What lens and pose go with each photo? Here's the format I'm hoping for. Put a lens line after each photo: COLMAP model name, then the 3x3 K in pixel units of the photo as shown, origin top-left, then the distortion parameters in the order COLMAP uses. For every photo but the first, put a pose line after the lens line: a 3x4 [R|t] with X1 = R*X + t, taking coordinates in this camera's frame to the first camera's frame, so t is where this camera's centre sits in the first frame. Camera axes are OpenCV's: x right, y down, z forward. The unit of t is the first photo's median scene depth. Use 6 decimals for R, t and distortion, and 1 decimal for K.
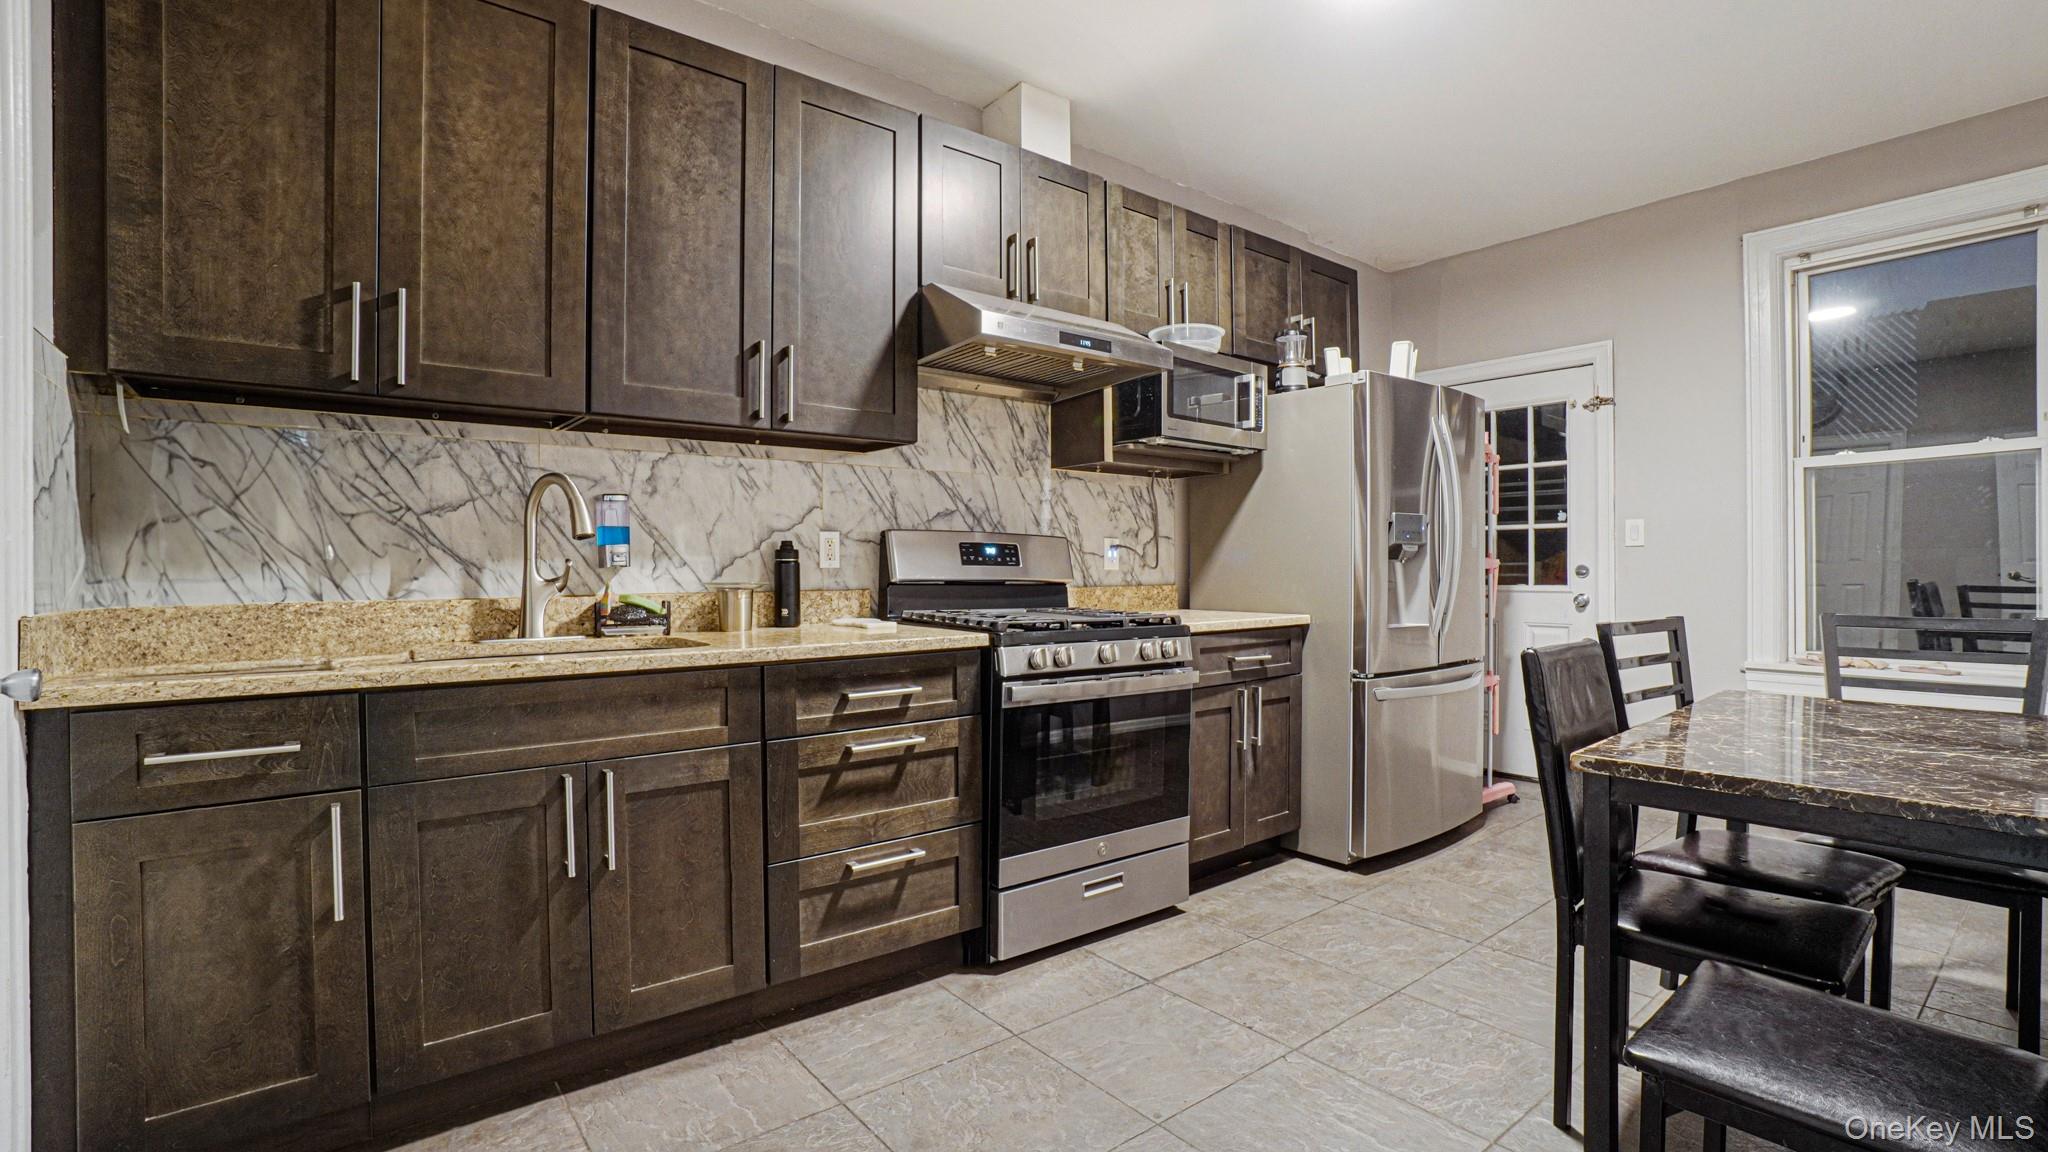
lens RADIAL K [[930.5, 0, 1018.8], [0, 930.5, 570.1], [0, 0, 1]] dist [-0.066139, 0.025677]
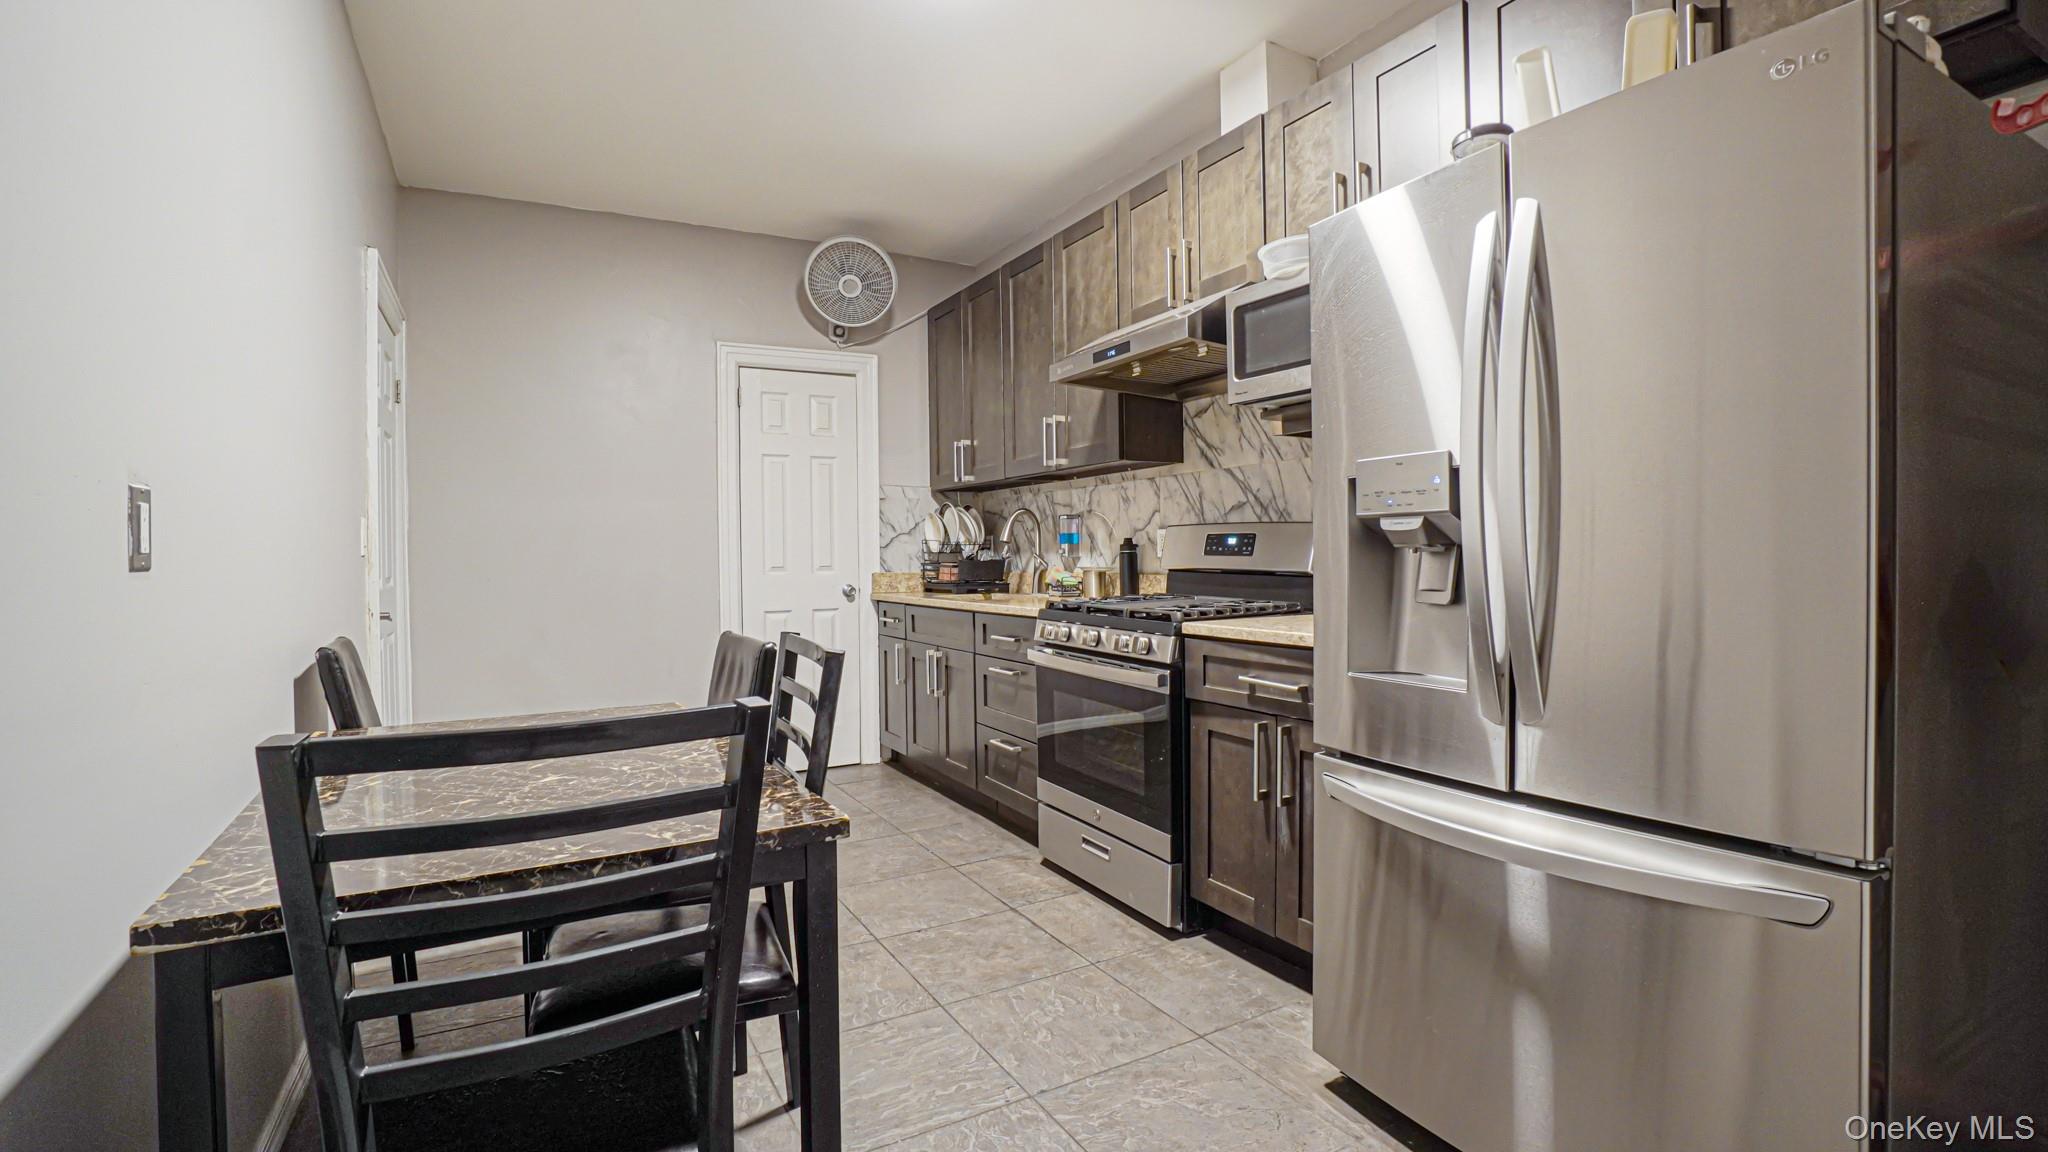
lens RADIAL K [[905.8, 0, 1003.9], [0, 905.8, 558.6], [0, 0, 1]] dist [-0.001783, -0.000069]
pose [[-0.166273, 0.011199, -0.986016, 0.984793], [0.010897, 0.999895, 0.009519, -0.013303], [0.986019, -0.009161, -0.166378, 0.900762]]
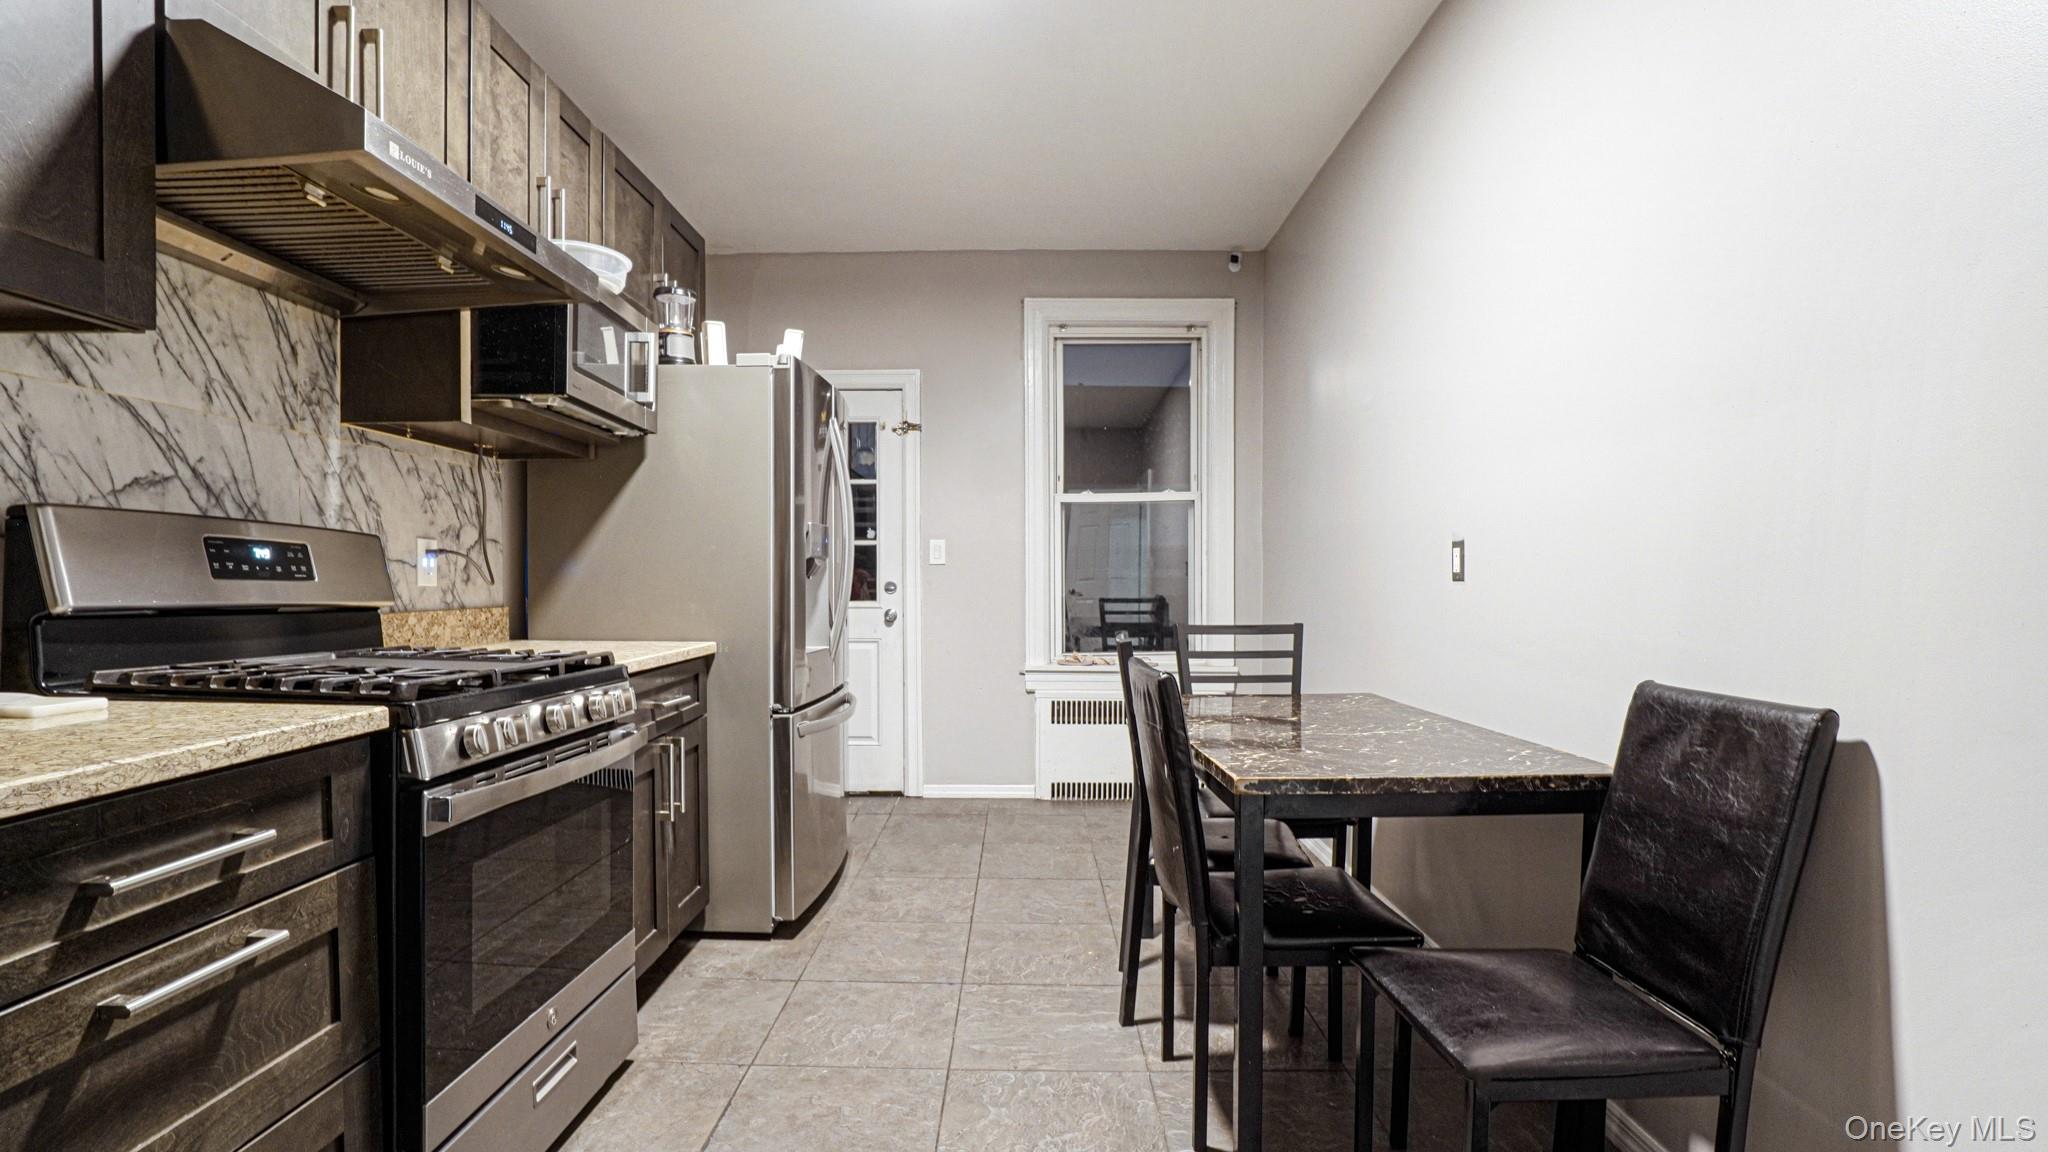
lens RADIAL K [[936.4, 0, 1021.0], [0, 936.4, 600.2], [0, 0, 1]] dist [-0.069916, 0.025745]
pose [[0.623232, -0.010454, 0.781967, -0.168596], [-0.003968, 0.999856, 0.016529, -0.003270], [-0.782027, -0.013404, 0.623100, 0.291826]]
